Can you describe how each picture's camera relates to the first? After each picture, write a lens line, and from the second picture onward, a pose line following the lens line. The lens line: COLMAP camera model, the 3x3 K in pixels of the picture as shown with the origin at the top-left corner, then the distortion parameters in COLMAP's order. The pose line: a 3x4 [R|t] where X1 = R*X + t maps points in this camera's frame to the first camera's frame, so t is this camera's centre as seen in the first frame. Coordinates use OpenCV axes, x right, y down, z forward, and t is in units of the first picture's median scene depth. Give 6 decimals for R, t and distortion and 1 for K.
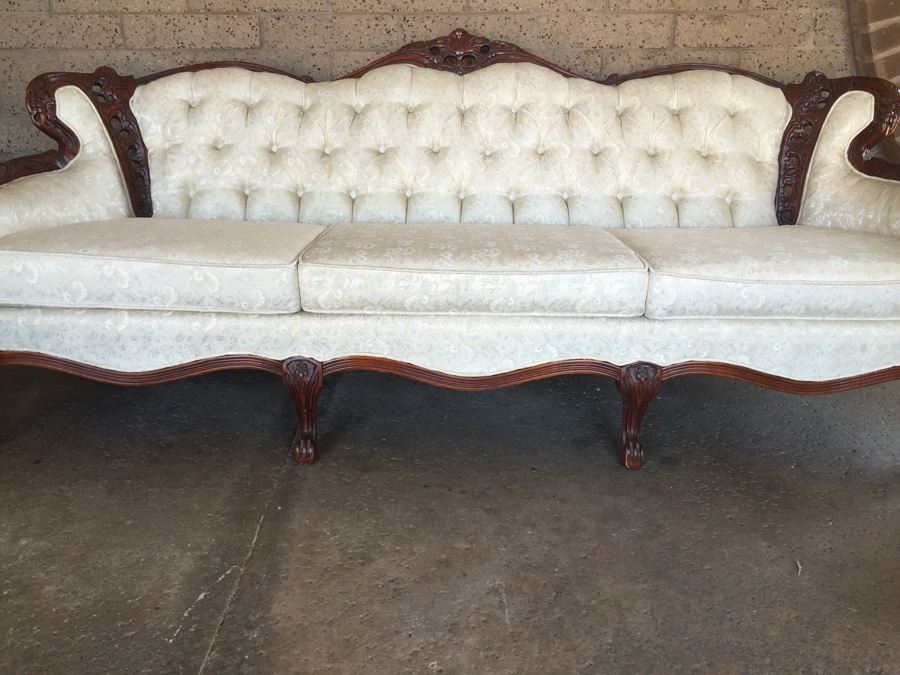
lens RADIAL K [[782.5, 0, 451.8], [0, 782.5, 332.9], [0, 0, 1]] dist [0.084571, -0.121975]
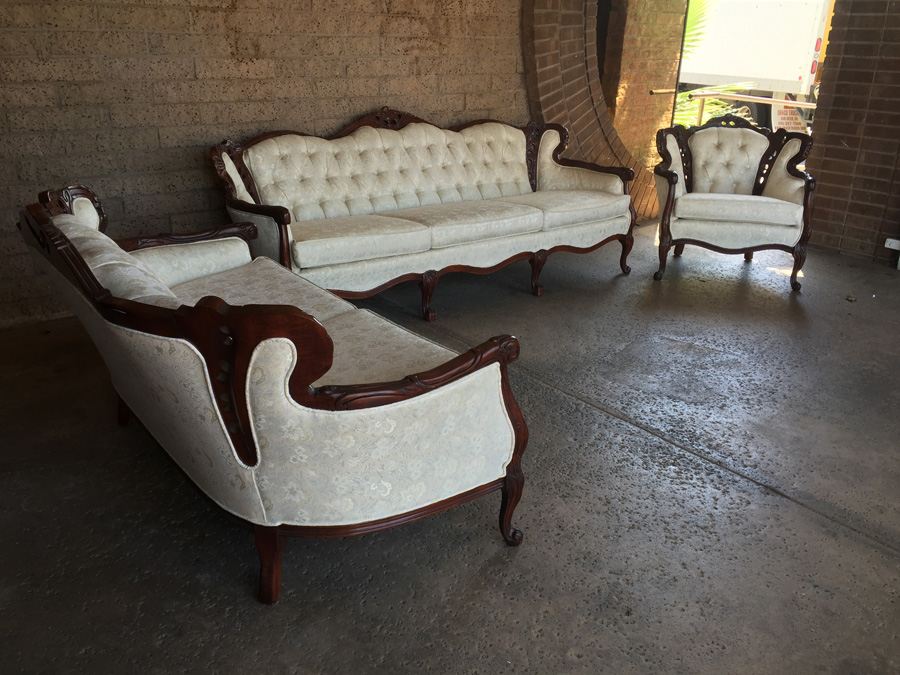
lens RADIAL K [[782.5, 0, 448.8], [0, 782.5, 337.8], [0, 0, 1]] dist [0.084571, -0.121975]
pose [[0.777257, -0.213251, 0.591942, -1.167196], [0.207012, 0.975106, 0.079469, 0.039982], [-0.594153, 0.060771, 0.802053, -0.600841]]
